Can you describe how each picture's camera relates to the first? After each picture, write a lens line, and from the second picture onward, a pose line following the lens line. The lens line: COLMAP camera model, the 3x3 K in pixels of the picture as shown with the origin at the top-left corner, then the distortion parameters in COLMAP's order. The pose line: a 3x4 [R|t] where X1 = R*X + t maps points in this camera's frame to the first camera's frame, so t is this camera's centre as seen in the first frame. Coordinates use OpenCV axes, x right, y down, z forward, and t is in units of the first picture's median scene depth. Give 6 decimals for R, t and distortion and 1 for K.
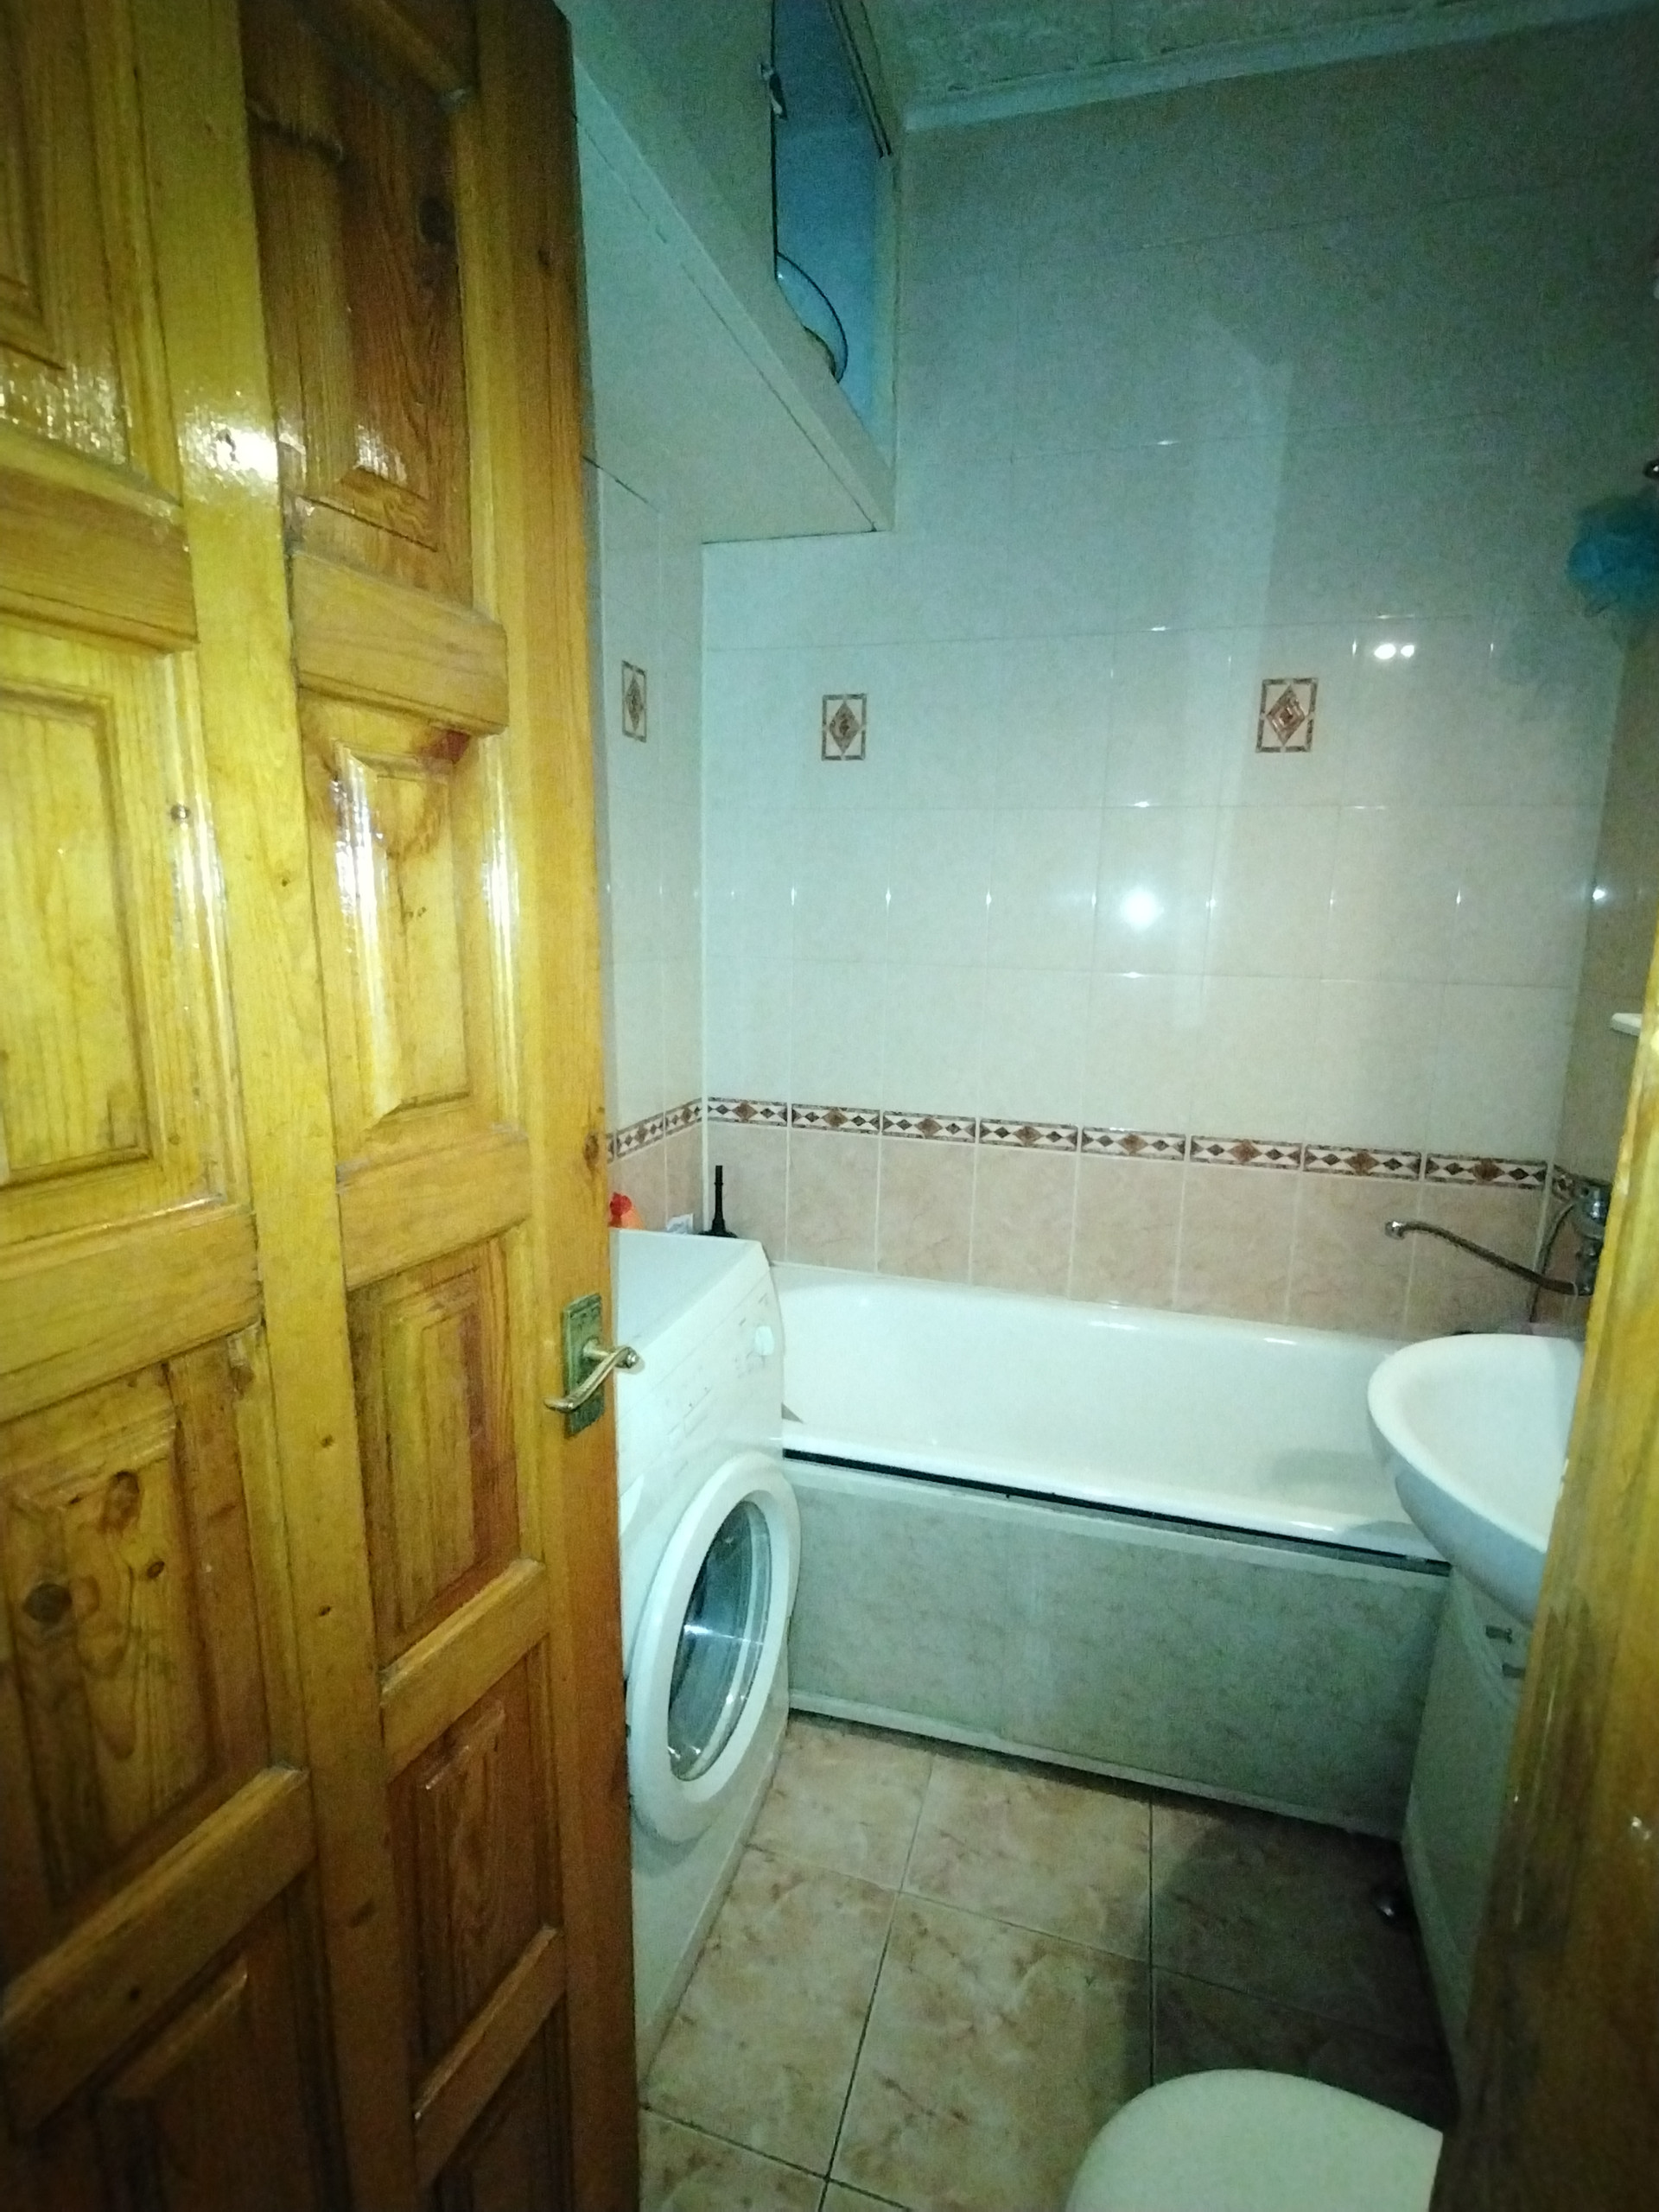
lens RADIAL K [[1032.6, 0, 829.5], [0, 1032.6, 1106.0], [0, 0, 1]] dist [0.031871, -0.000729]
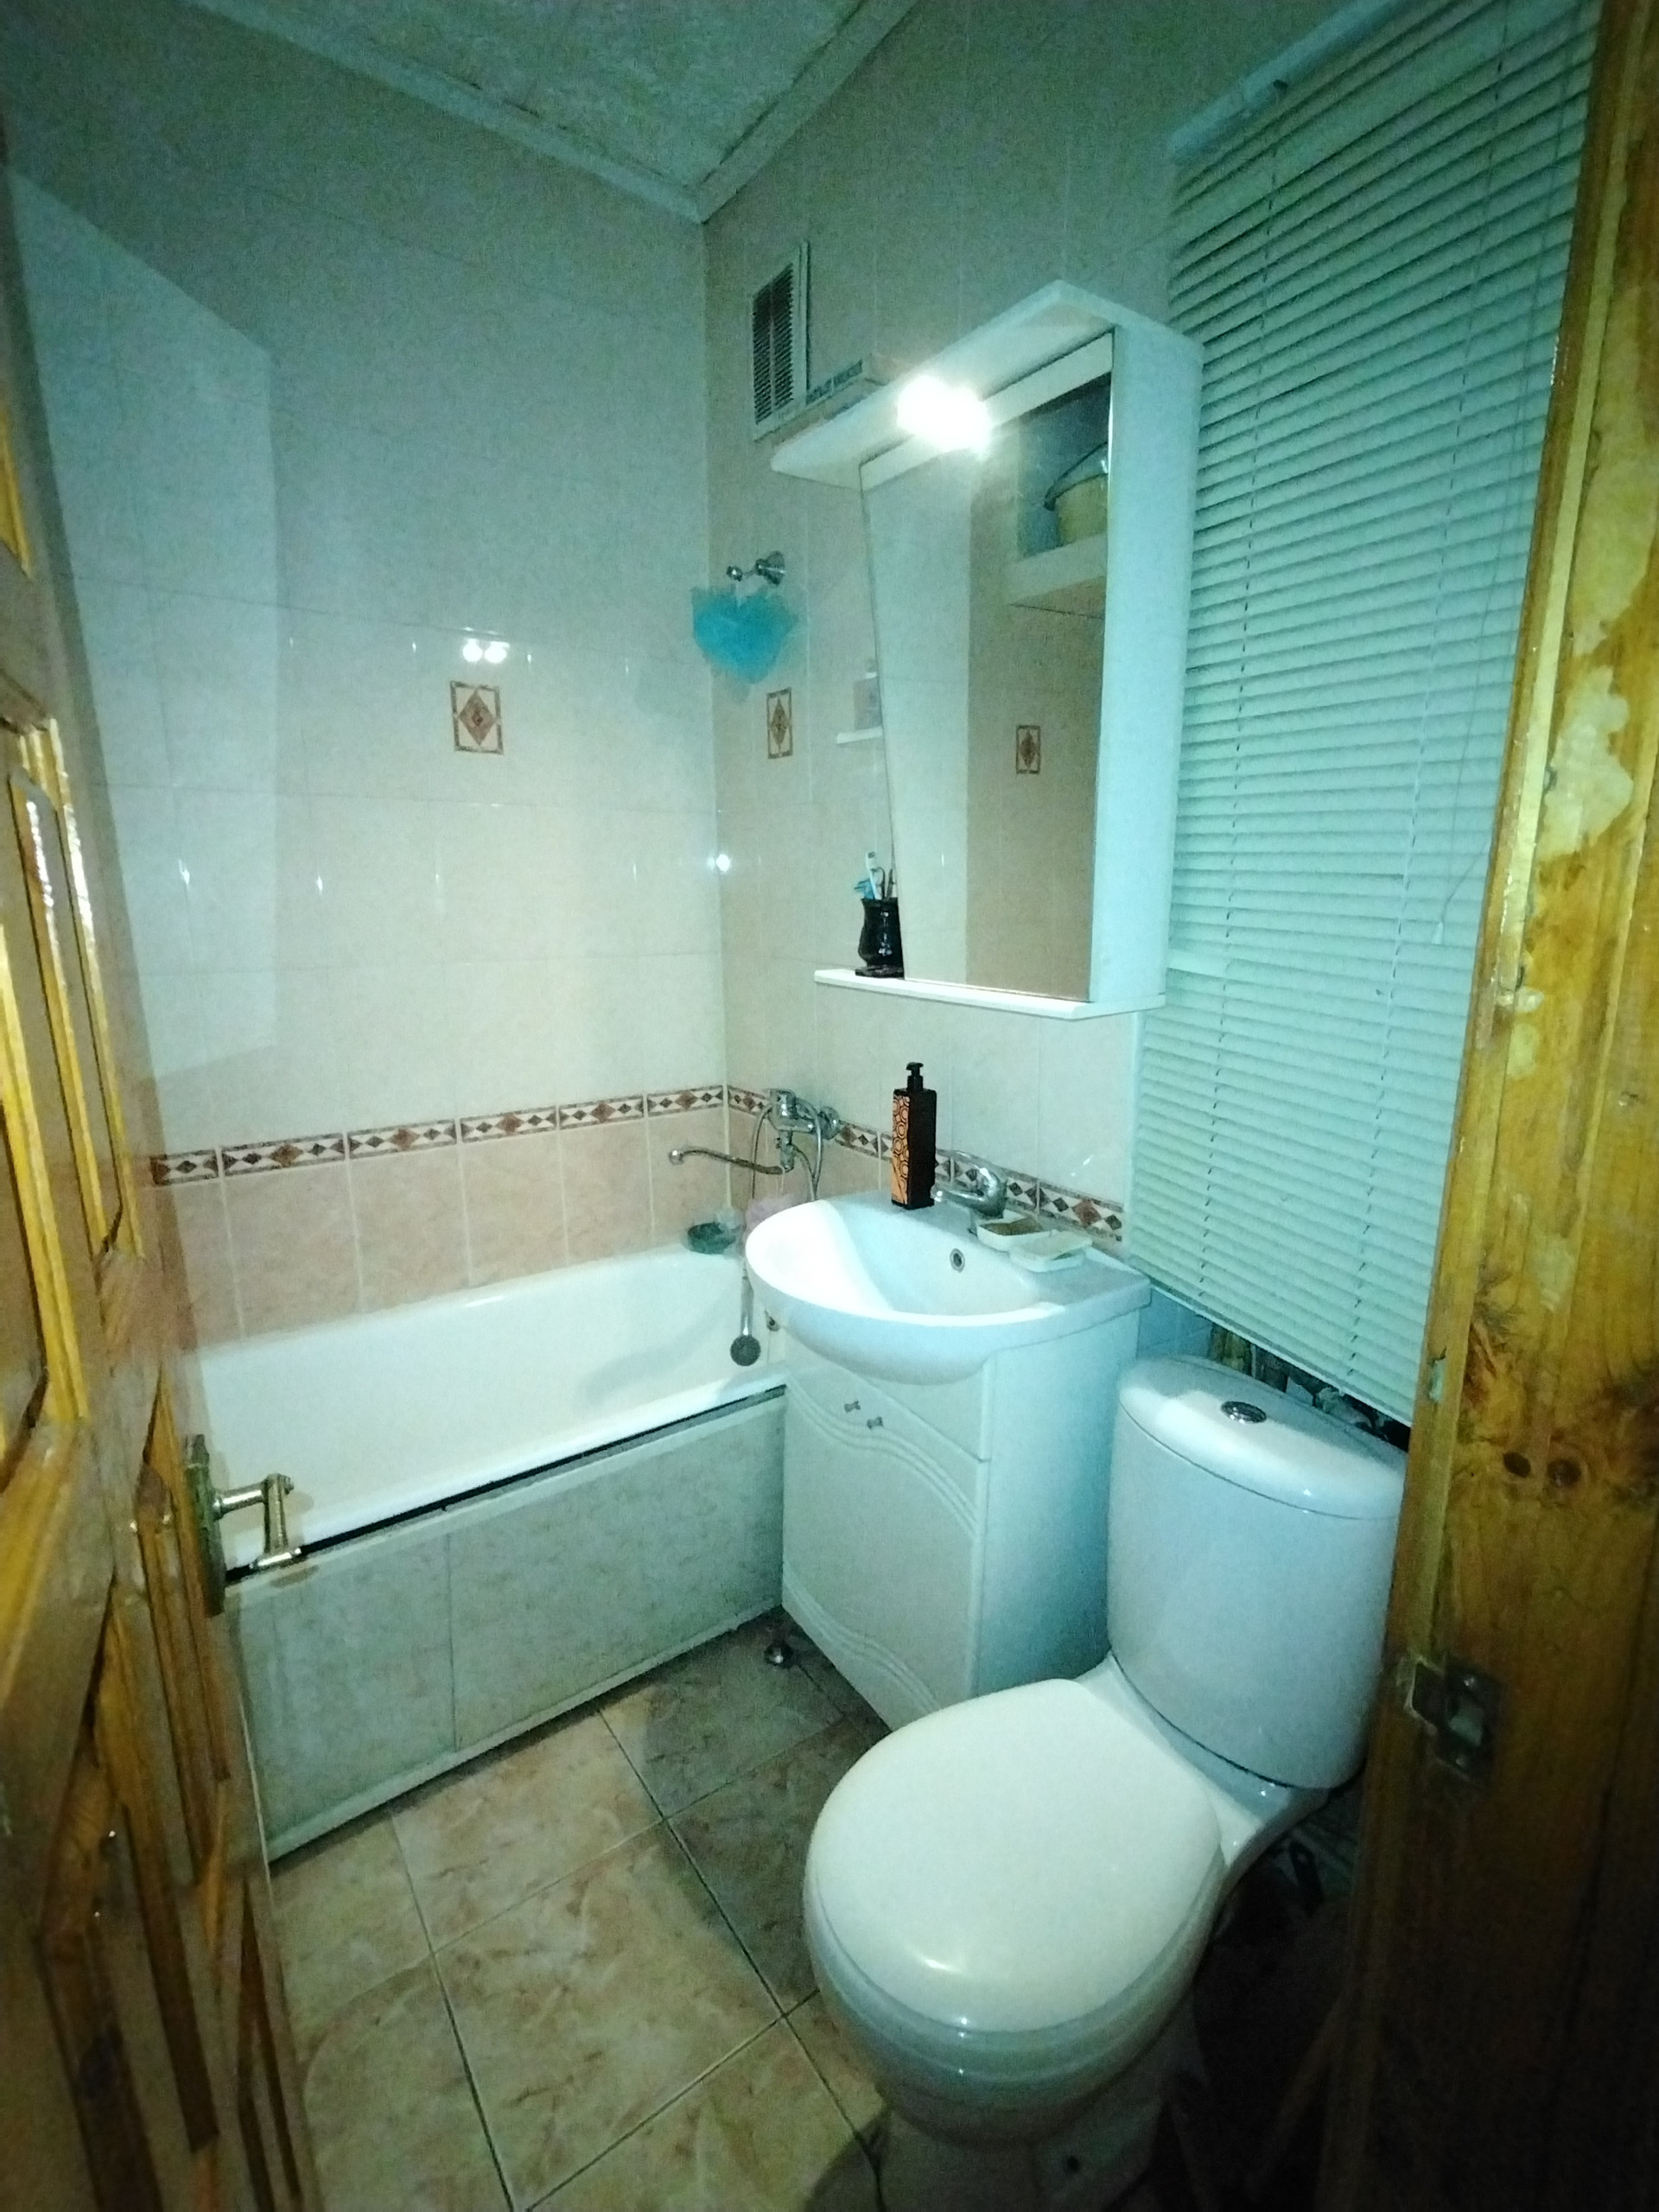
lens RADIAL K [[1014.3, 0, 844.7], [0, 1014.3, 1103.6], [0, 0, 1]] dist [0.002706, 0.000001]
pose [[0.635734, -0.184379, 0.749565, -0.243104], [0.175005, 0.980196, 0.092681, -0.019041], [-0.751808, 0.072257, 0.655411, 0.068259]]
